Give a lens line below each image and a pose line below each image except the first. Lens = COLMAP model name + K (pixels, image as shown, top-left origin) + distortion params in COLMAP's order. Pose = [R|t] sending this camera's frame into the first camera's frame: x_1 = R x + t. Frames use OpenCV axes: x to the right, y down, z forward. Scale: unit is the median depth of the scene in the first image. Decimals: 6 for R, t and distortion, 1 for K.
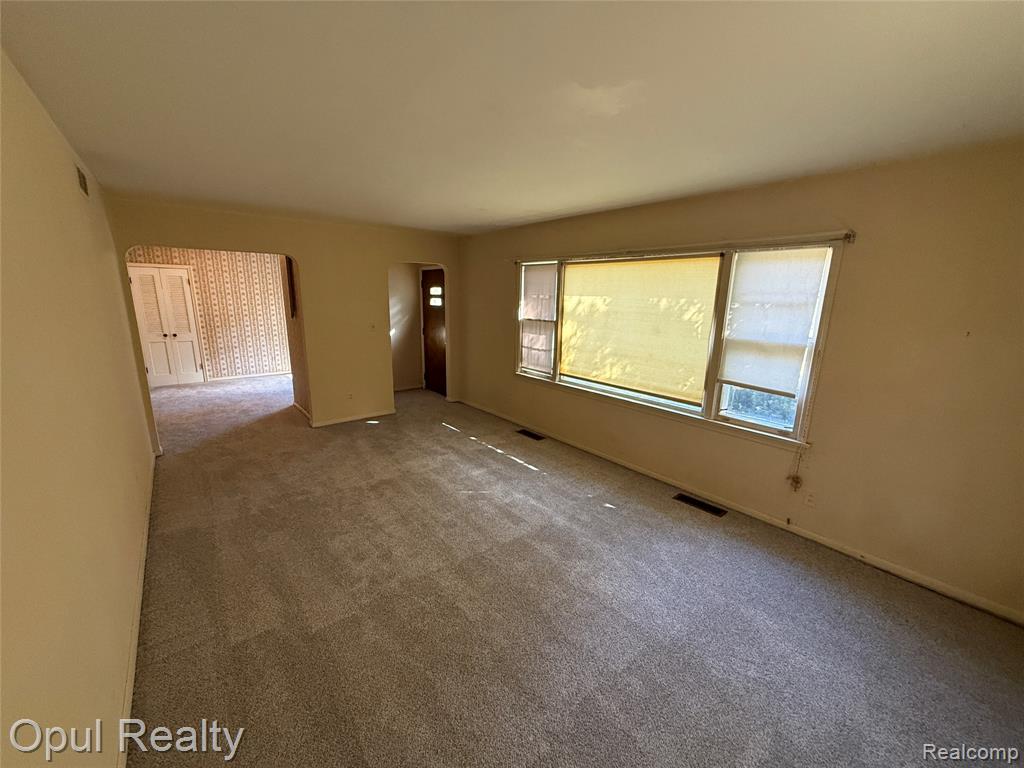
lens RADIAL K [[432.4, 0, 482.2], [0, 432.4, 388.1], [0, 0, 1]] dist [-0.000340, -0.000009]
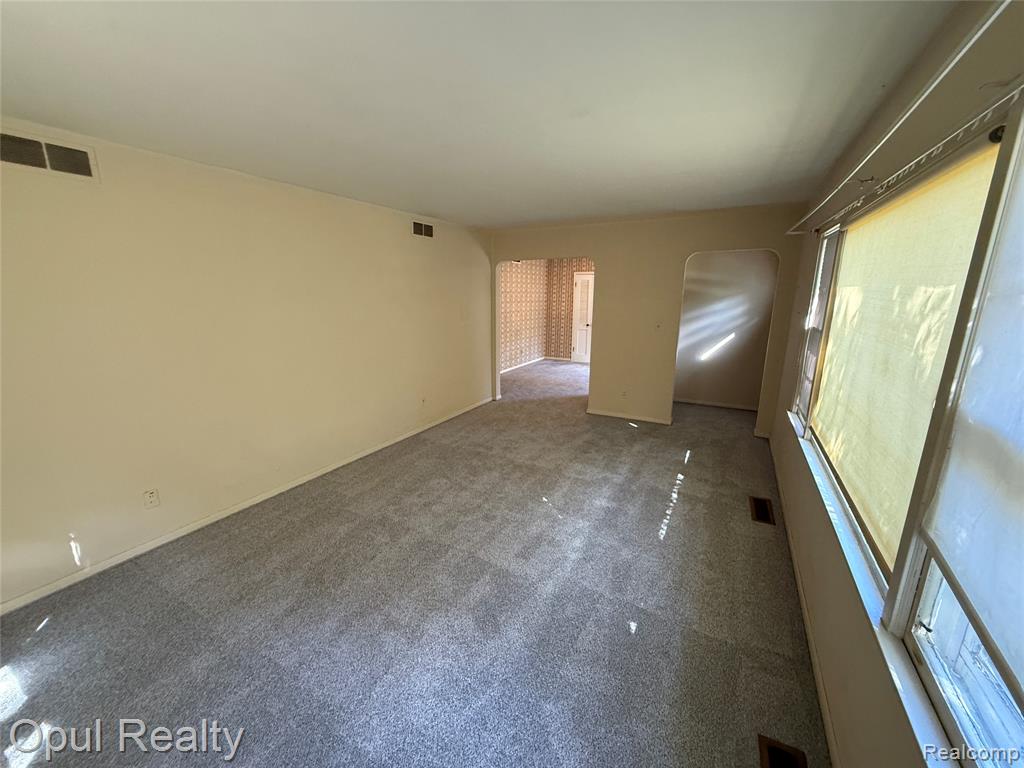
lens RADIAL K [[406.0, 0, 509.0], [0, 406.0, 386.2], [0, 0, 1]] dist [-0.000748, -0.000084]
pose [[0.374256, 0.195419, -0.906501, 0.532933], [-0.193757, 0.972446, 0.129642, -0.082424], [0.906858, 0.127121, 0.401808, 0.447700]]
